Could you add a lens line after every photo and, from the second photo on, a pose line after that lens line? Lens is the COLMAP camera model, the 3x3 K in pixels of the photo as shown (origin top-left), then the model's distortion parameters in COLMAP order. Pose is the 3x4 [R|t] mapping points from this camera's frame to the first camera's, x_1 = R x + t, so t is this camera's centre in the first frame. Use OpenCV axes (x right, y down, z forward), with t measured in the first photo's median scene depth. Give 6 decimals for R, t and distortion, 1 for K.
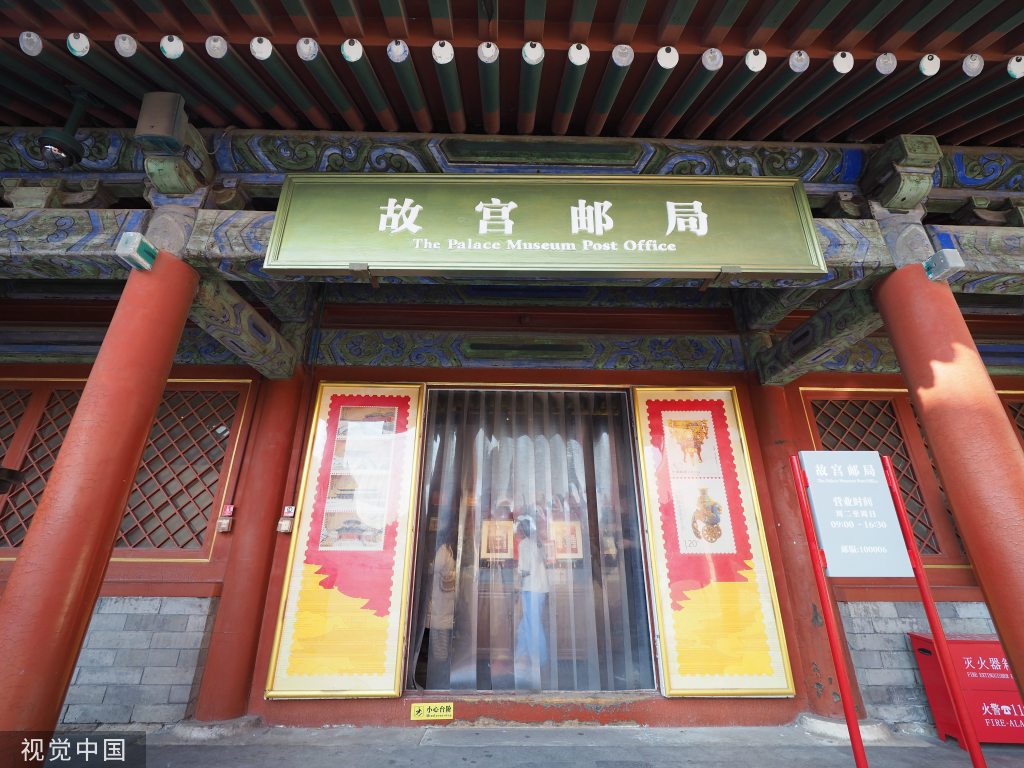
lens RADIAL K [[435.8, 0, 507.2], [0, 435.8, 392.9], [0, 0, 1]] dist [-0.009806, 0.000373]
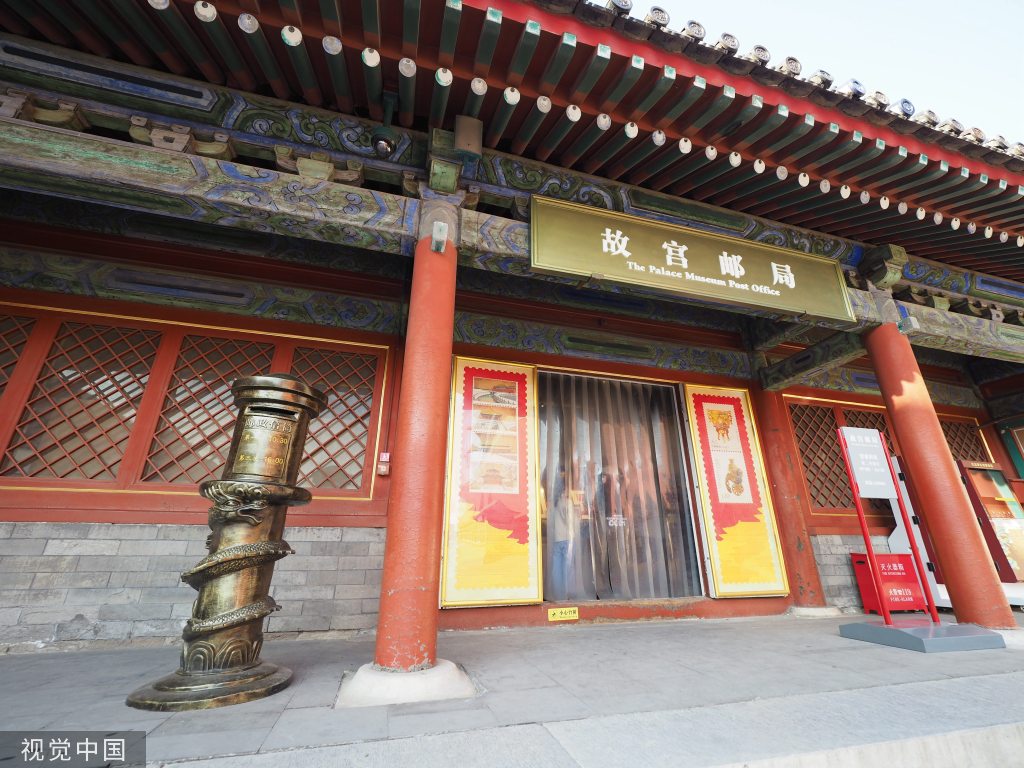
lens RADIAL K [[435.8, 0, 507.2], [0, 435.8, 392.9], [0, 0, 1]] dist [-0.009806, 0.000373]
pose [[0.967201, 0.084985, 0.239373, -0.784383], [-0.086225, 0.996262, -0.005306, 0.099425], [-0.238929, -0.015508, 0.970913, -0.249874]]
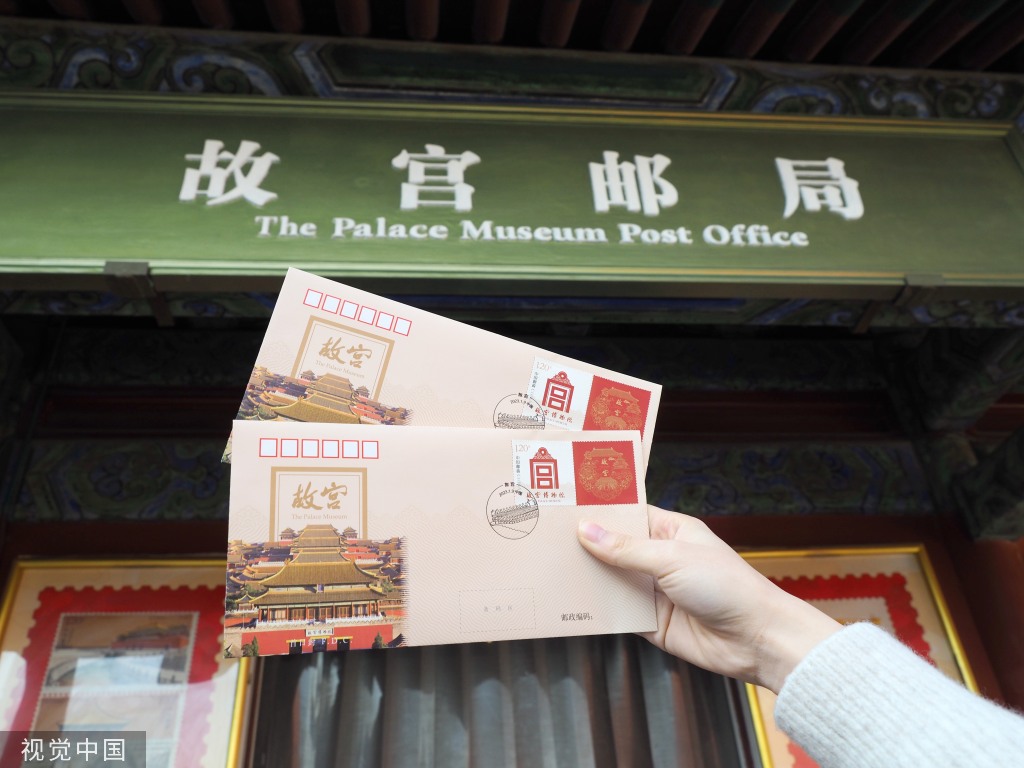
lens RADIAL K [[838.3, 0, 512.0], [0, 838.3, 384.0], [0, 0, 1]] dist [-0.001943, 0.006662]
pose [[0.994491, -0.005823, 0.104665, -0.036403], [0.031494, 0.968924, -0.245347, 0.037527], [-0.099983, 0.247291, 0.963769, 0.144344]]
